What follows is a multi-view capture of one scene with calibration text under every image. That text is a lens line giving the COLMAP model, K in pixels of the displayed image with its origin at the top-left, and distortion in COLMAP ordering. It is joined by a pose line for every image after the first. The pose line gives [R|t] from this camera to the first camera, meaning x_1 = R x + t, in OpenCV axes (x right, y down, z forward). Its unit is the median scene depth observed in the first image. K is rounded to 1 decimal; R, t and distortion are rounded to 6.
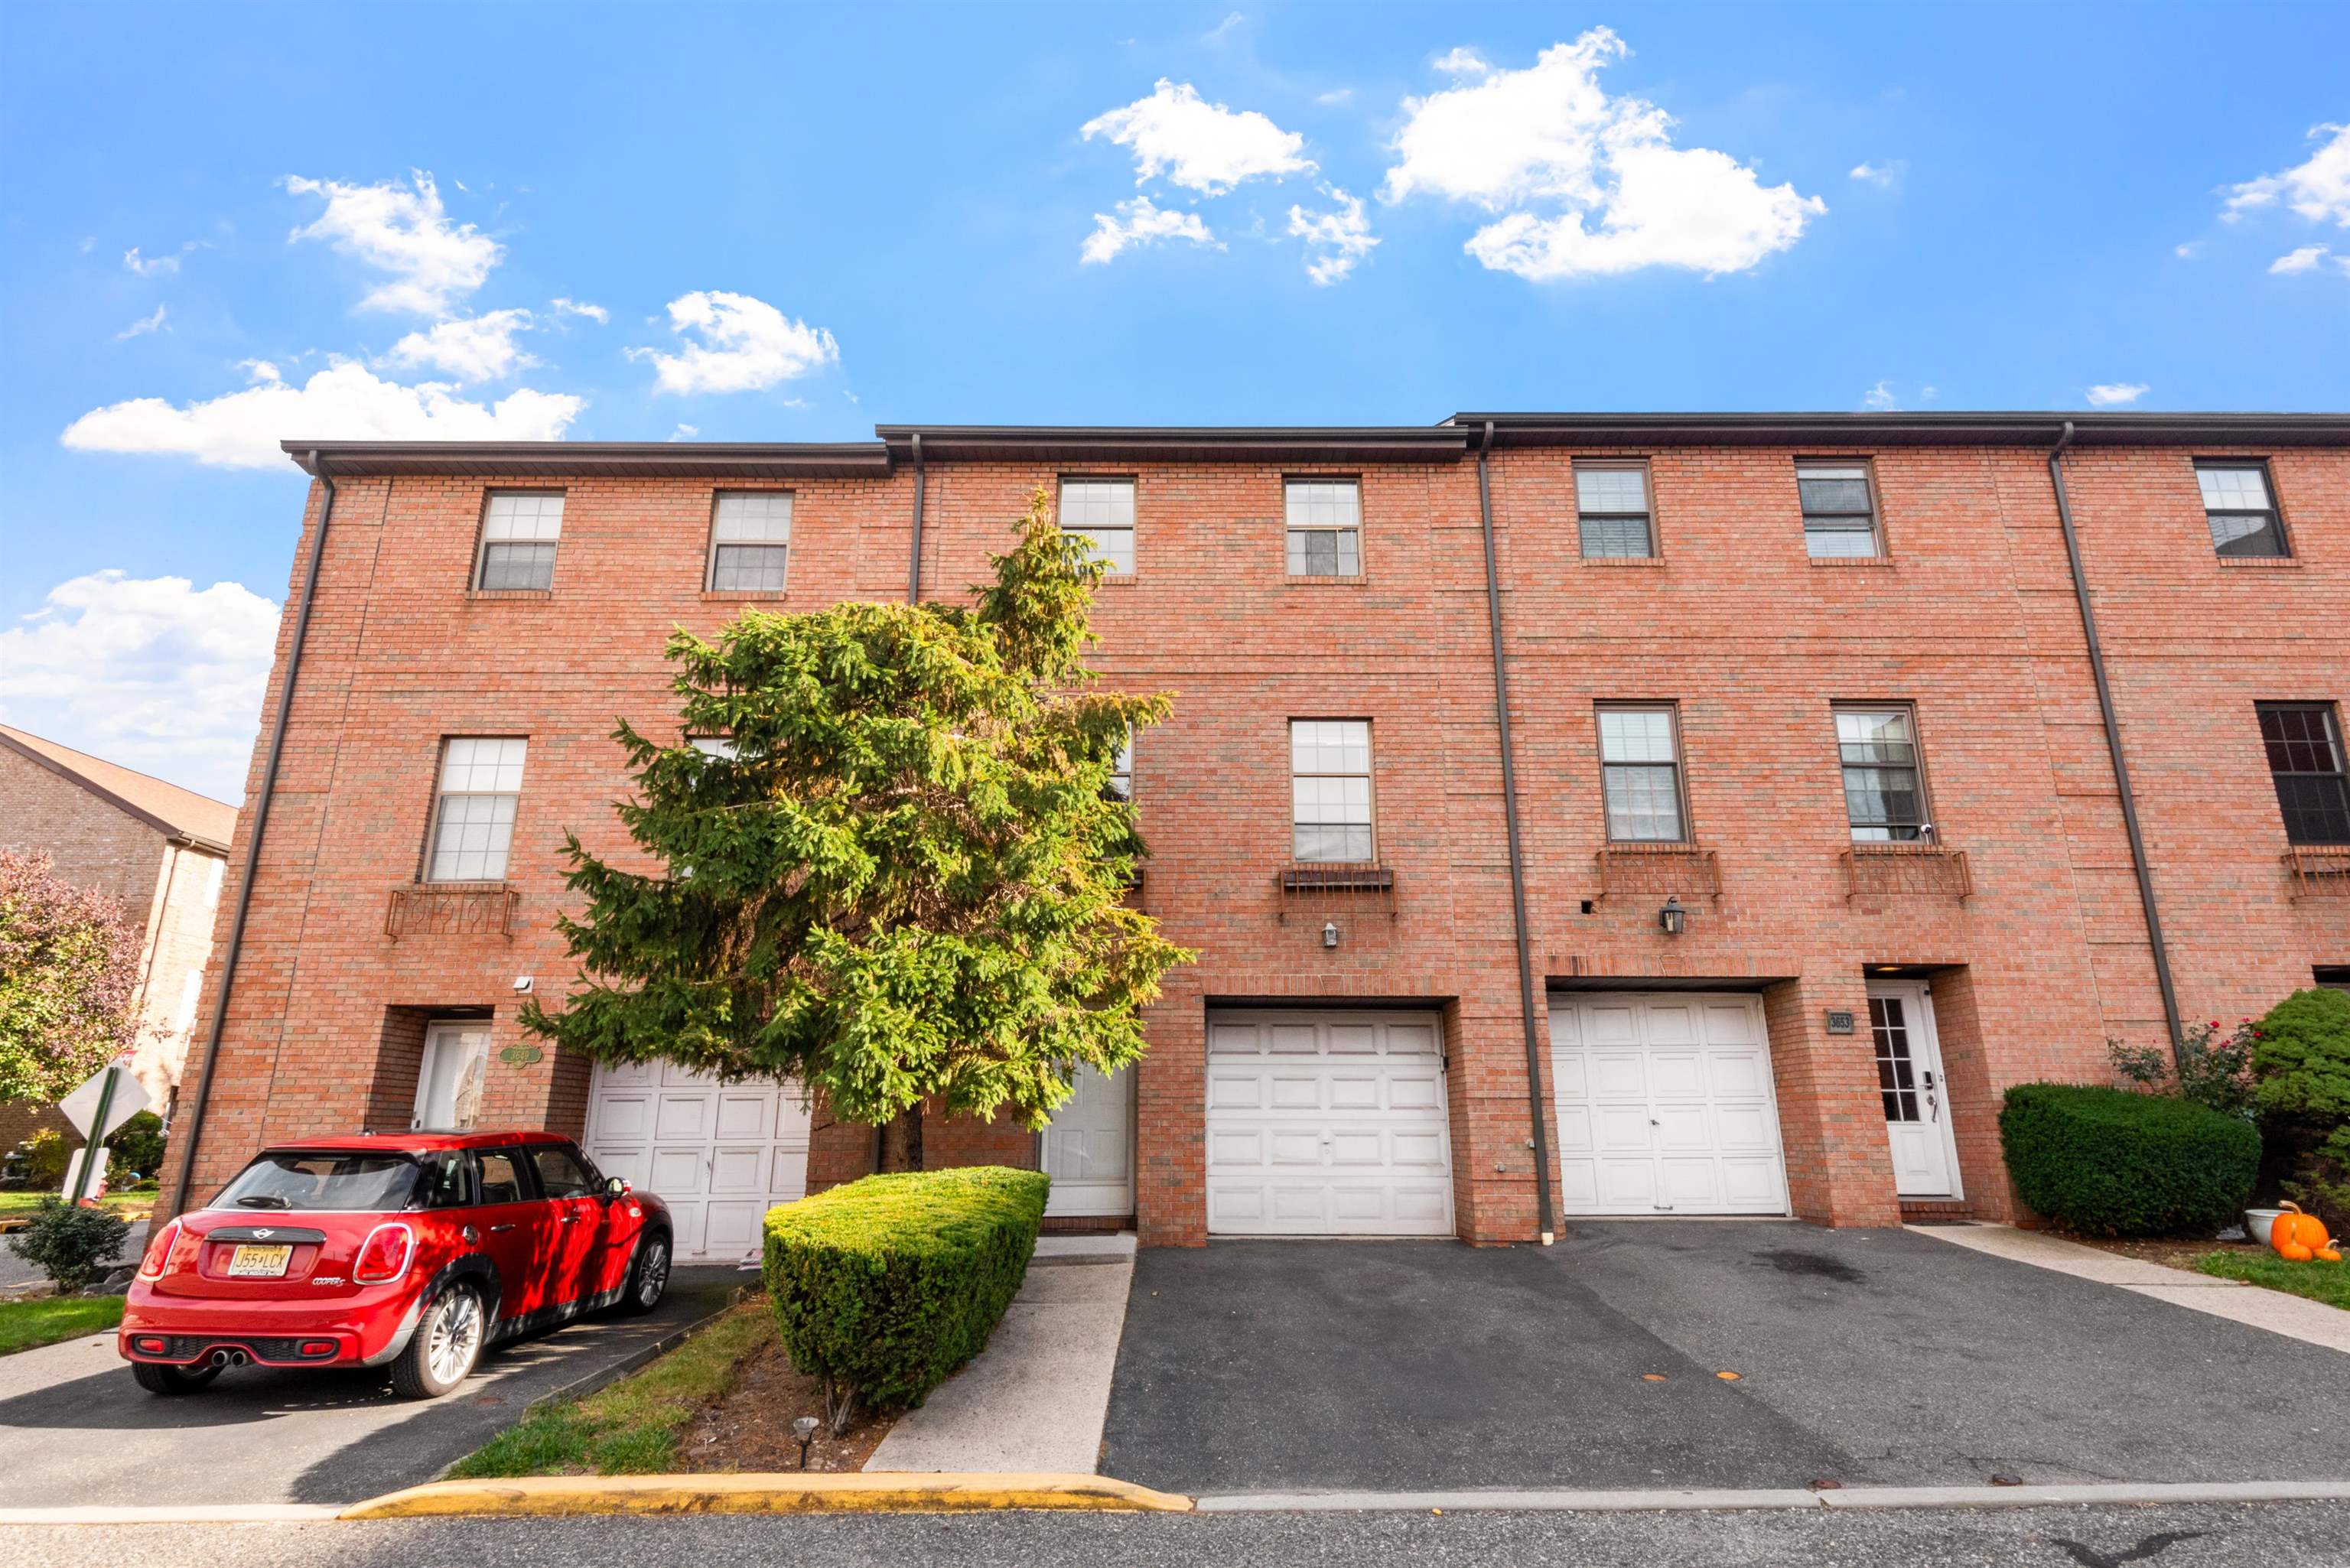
lens RADIAL K [[1197.0, 0, 1177.3], [0, 1197.0, 811.1], [0, 0, 1]] dist [0.058858, -0.071307]
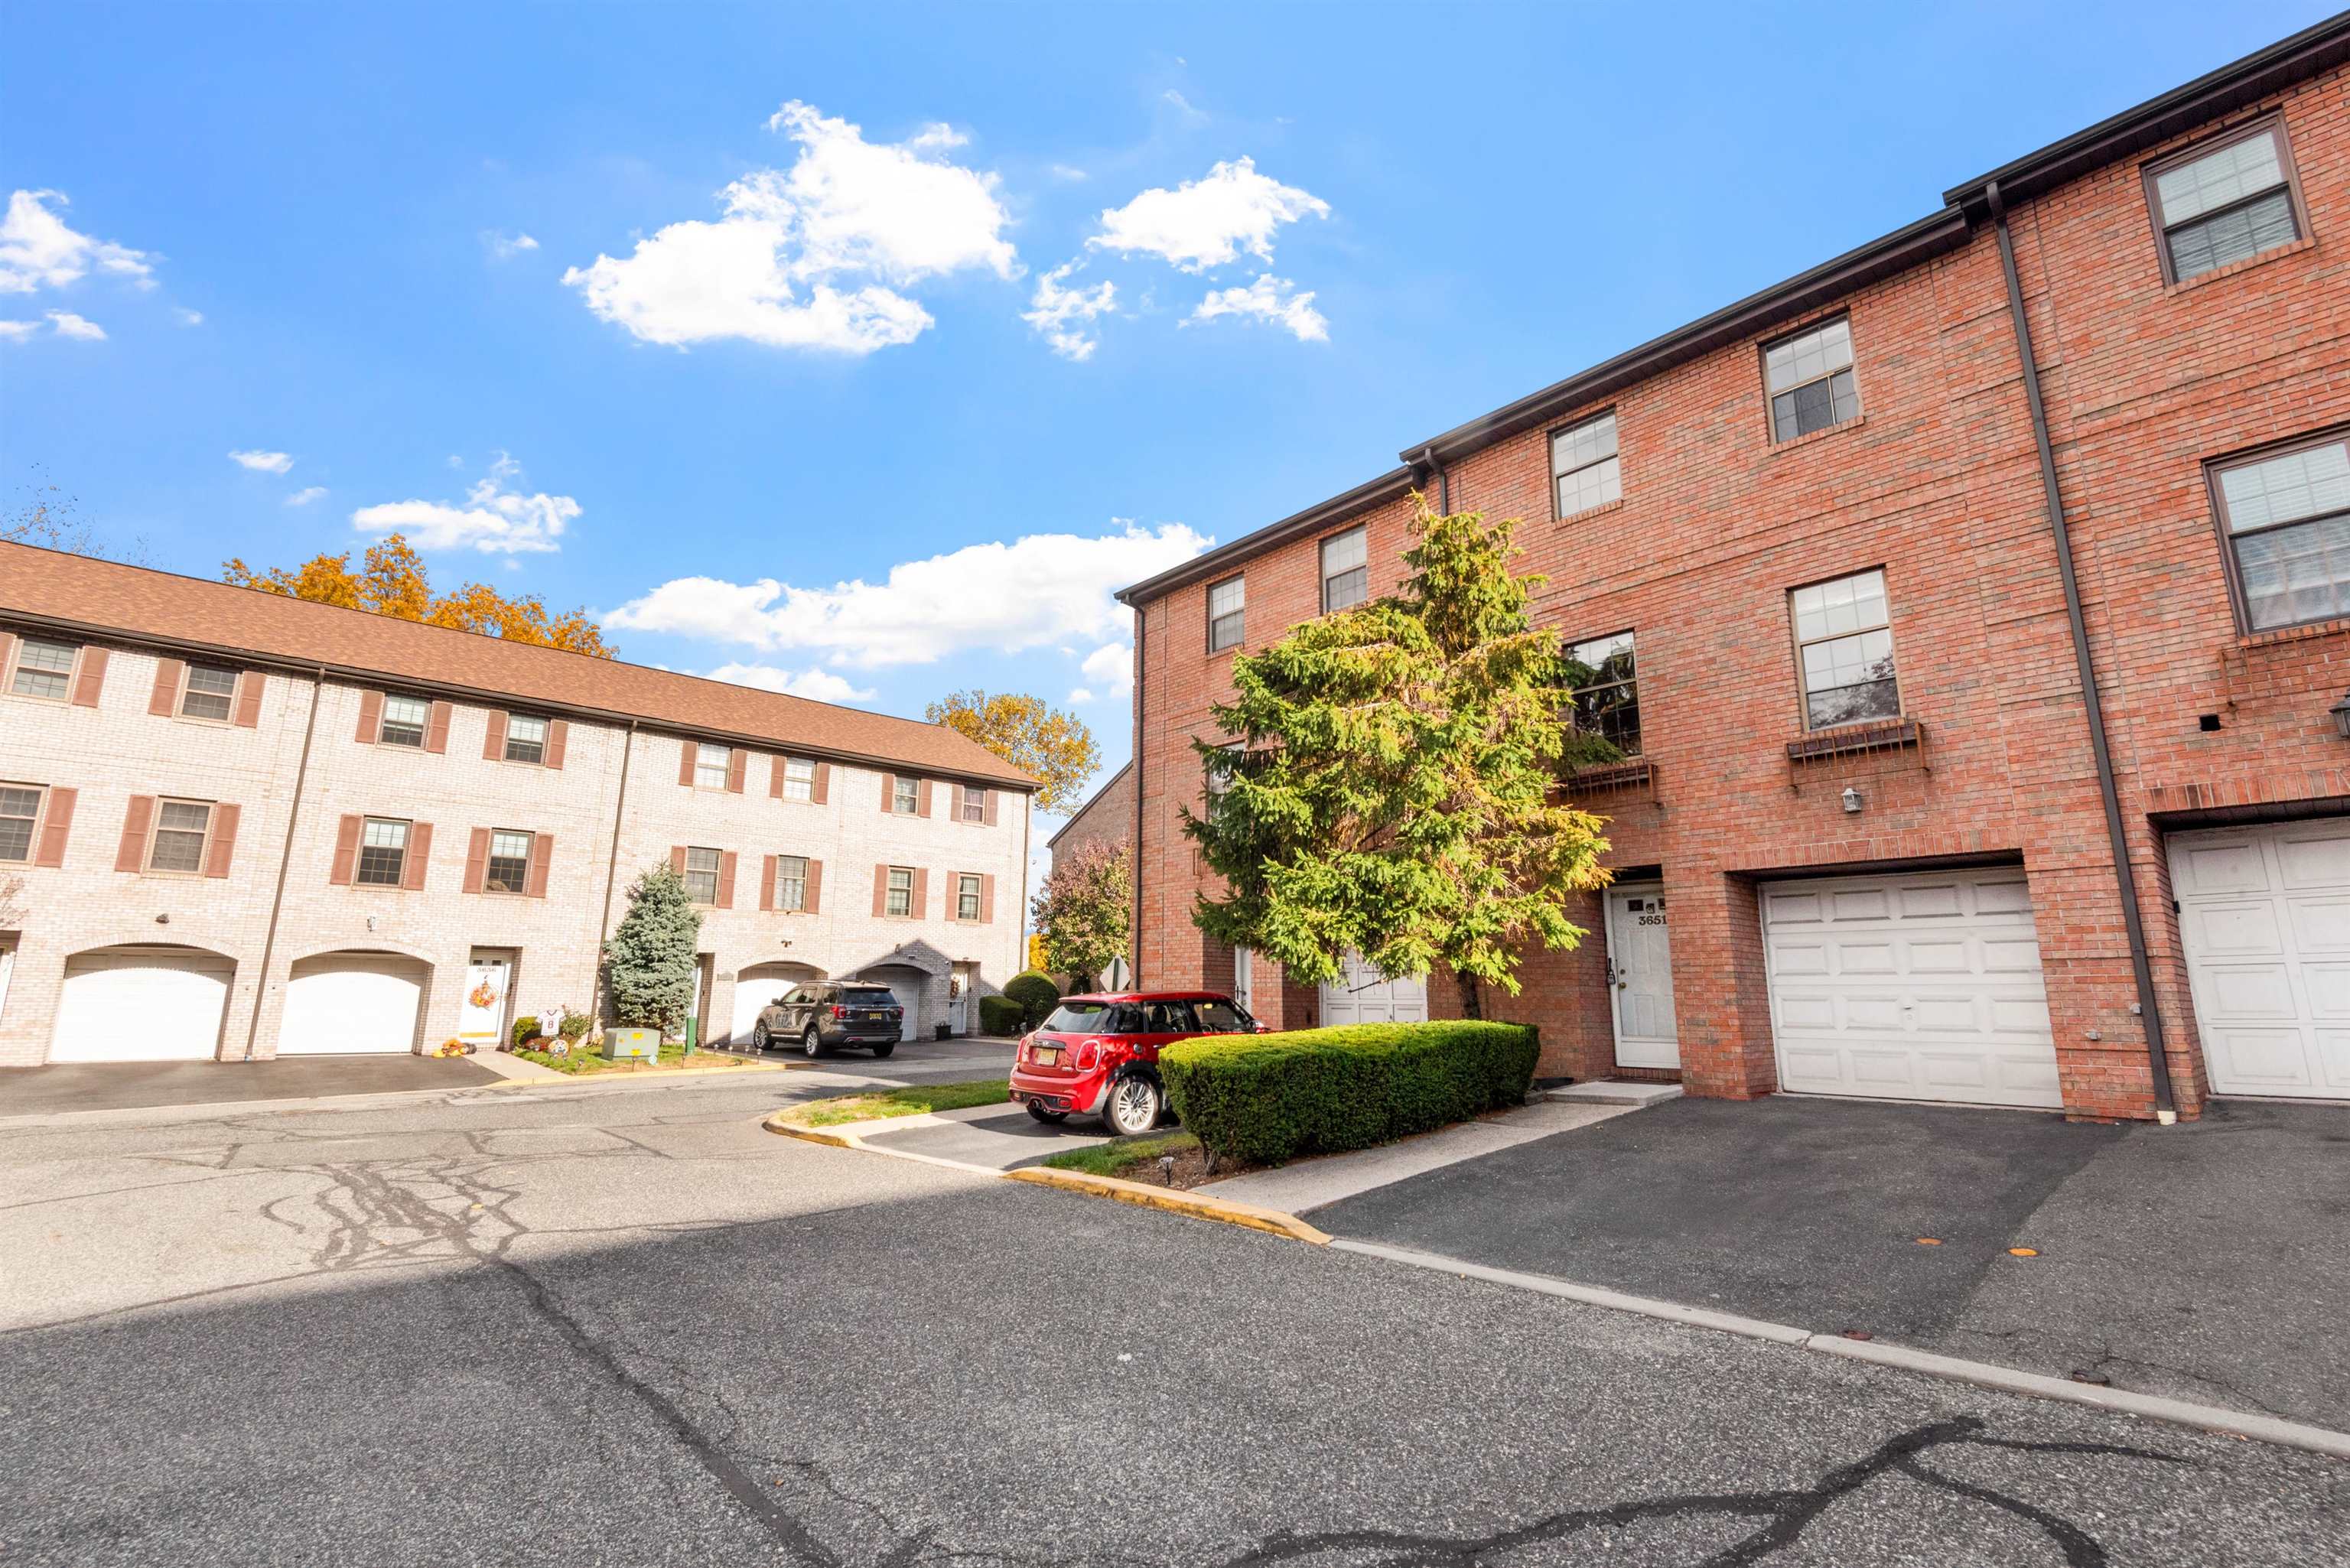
lens RADIAL K [[1087.5, 0, 1187.5], [0, 1087.5, 788.0], [0, 0, 1]] dist [0.035916, -0.016596]
pose [[0.675300, -0.140853, -0.723969, 0.409284], [0.187620, 0.982110, -0.016069, 0.006032], [0.713280, -0.124980, 0.689646, -0.007765]]
